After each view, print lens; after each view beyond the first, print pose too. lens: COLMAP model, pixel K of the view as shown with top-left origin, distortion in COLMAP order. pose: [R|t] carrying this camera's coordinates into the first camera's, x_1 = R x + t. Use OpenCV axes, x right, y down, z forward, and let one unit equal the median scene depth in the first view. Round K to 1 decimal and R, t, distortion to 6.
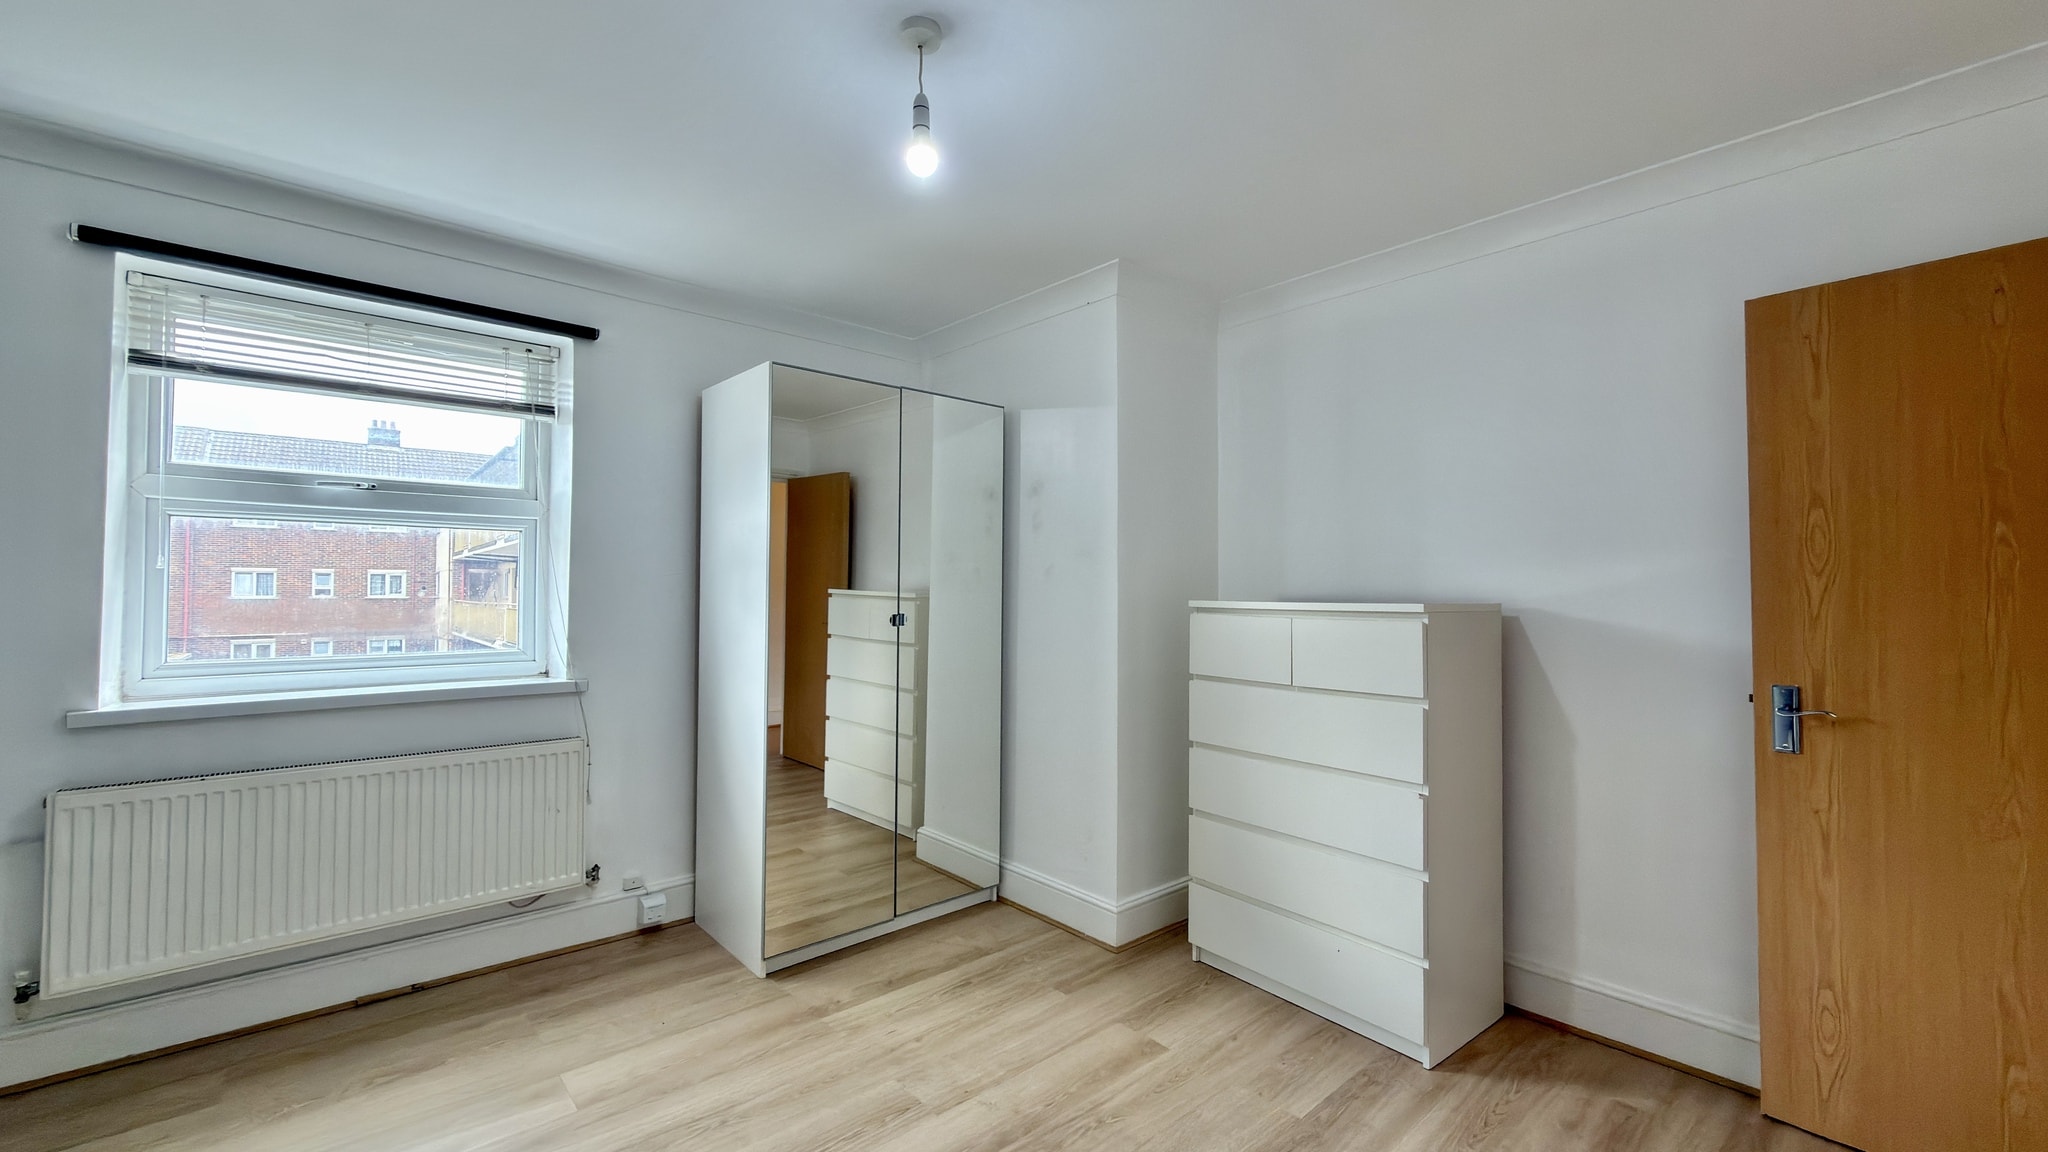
lens RADIAL K [[810.0, 0, 1024.0], [0, 810.0, 576.0], [0, 0, 1]] dist [-0.002253, -0.000558]
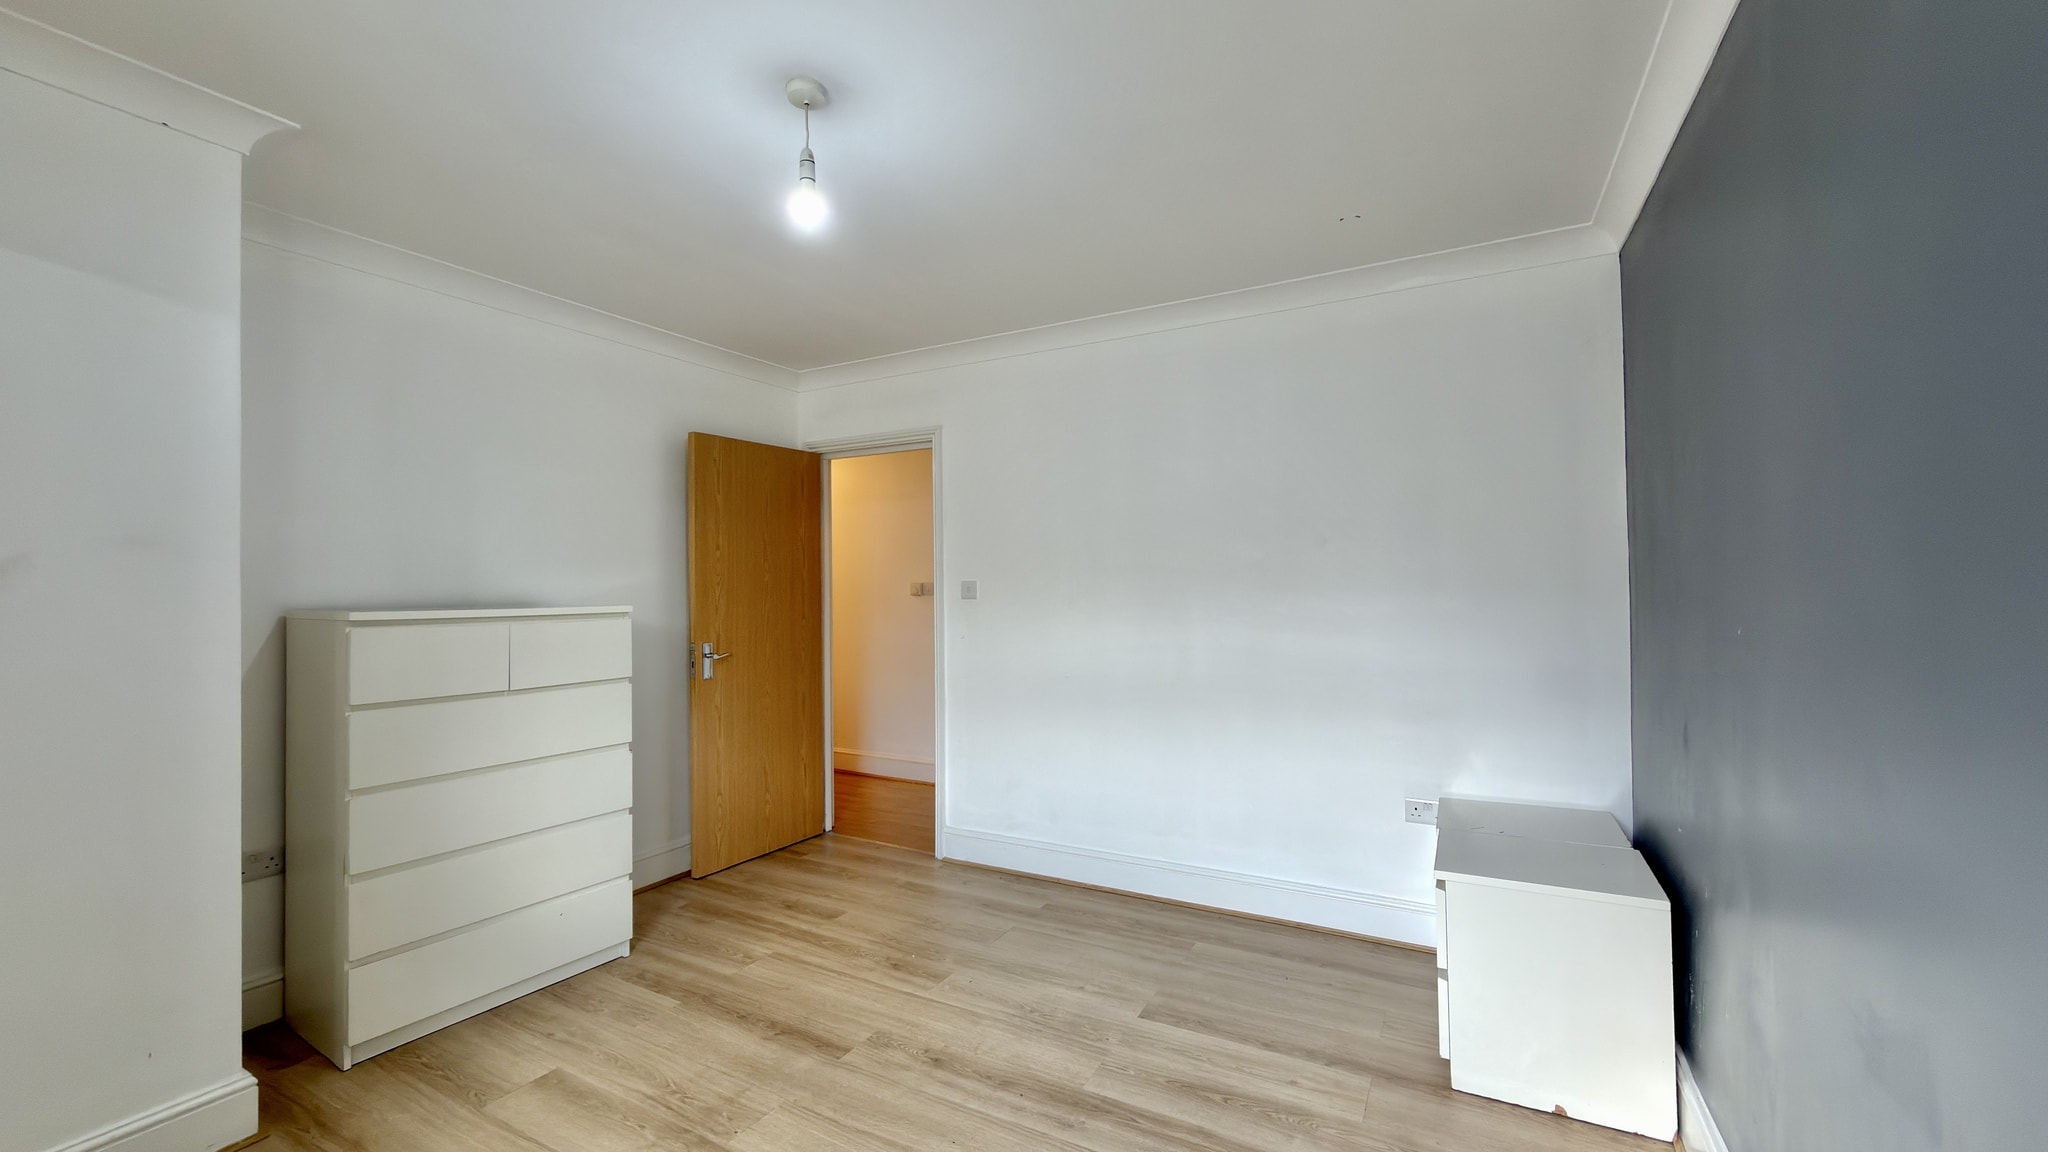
lens RADIAL K [[810.0, 0, 1024.0], [0, 810.0, 576.0], [0, 0, 1]] dist [-0.002253, -0.000558]
pose [[-0.327866, 0.008327, 0.944688, -1.021876], [-0.017446, 0.999737, -0.014867, -0.006304], [-0.944563, -0.021355, -0.327635, 0.875733]]
